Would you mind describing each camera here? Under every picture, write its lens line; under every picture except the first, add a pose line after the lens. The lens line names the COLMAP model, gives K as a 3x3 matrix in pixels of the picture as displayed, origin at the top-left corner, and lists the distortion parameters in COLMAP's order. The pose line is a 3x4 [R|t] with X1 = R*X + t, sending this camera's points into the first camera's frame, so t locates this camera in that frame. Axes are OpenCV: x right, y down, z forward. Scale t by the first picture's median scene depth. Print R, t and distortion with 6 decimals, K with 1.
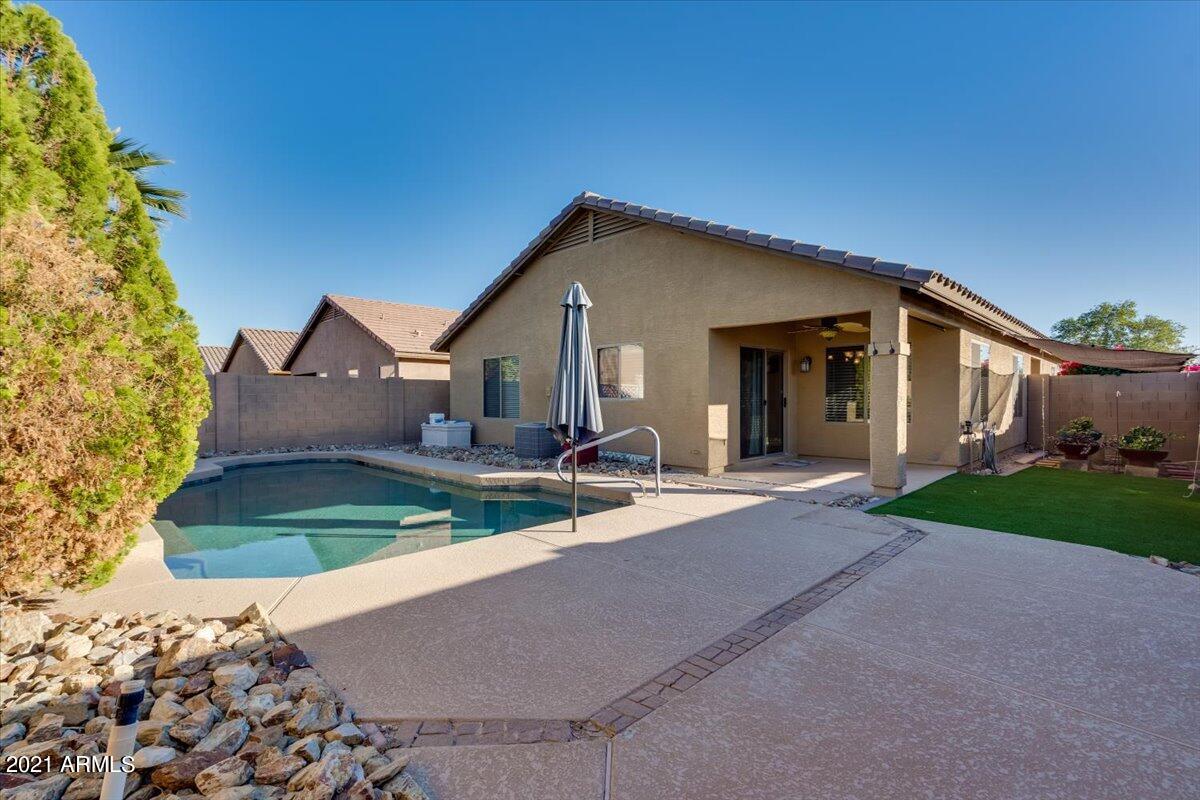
lens RADIAL K [[556.4, 0, 606.3], [0, 556.4, 400.9], [0, 0, 1]] dist [-0.003814, 0.002709]
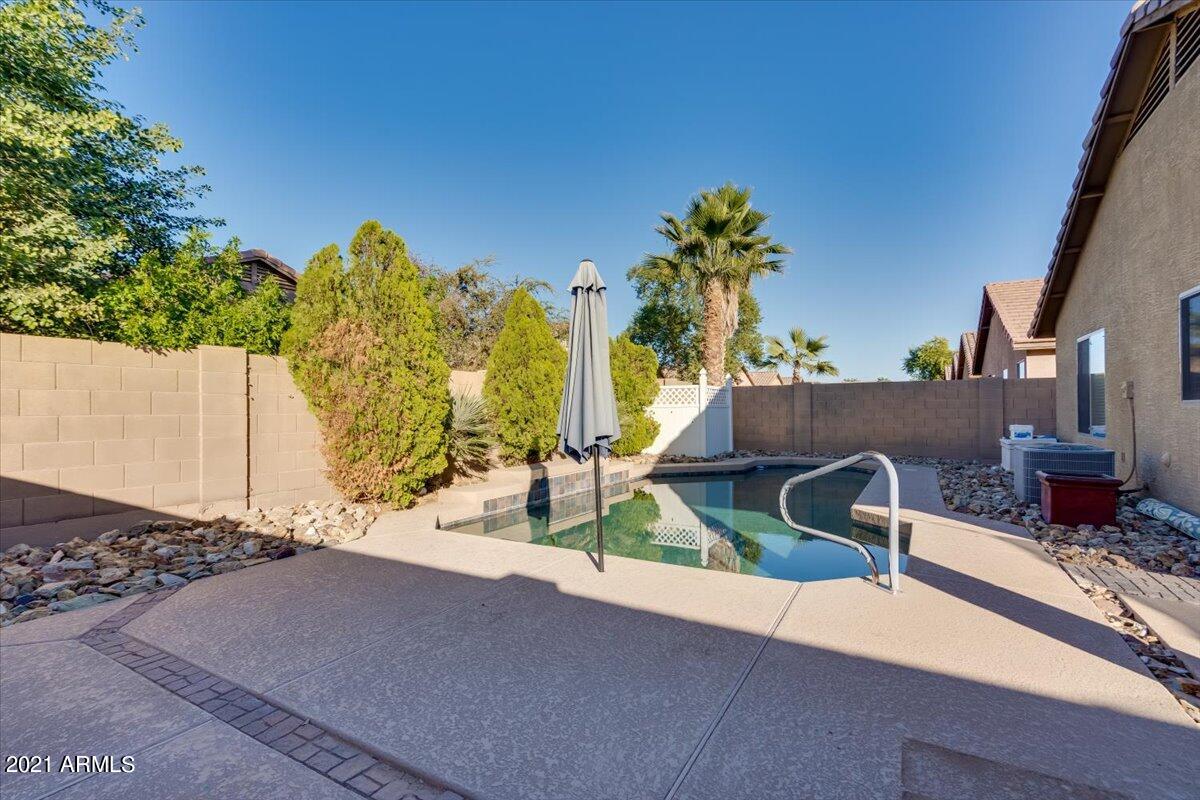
lens RADIAL K [[556.4, 0, 600.7], [0, 556.4, 398.7], [0, 0, 1]] dist [-0.003814, 0.002709]
pose [[0.234377, -0.016765, -0.972001, 0.354382], [-0.001011, 0.999847, -0.017489, 0.002276], [0.972145, 0.005081, 0.234325, 0.405849]]
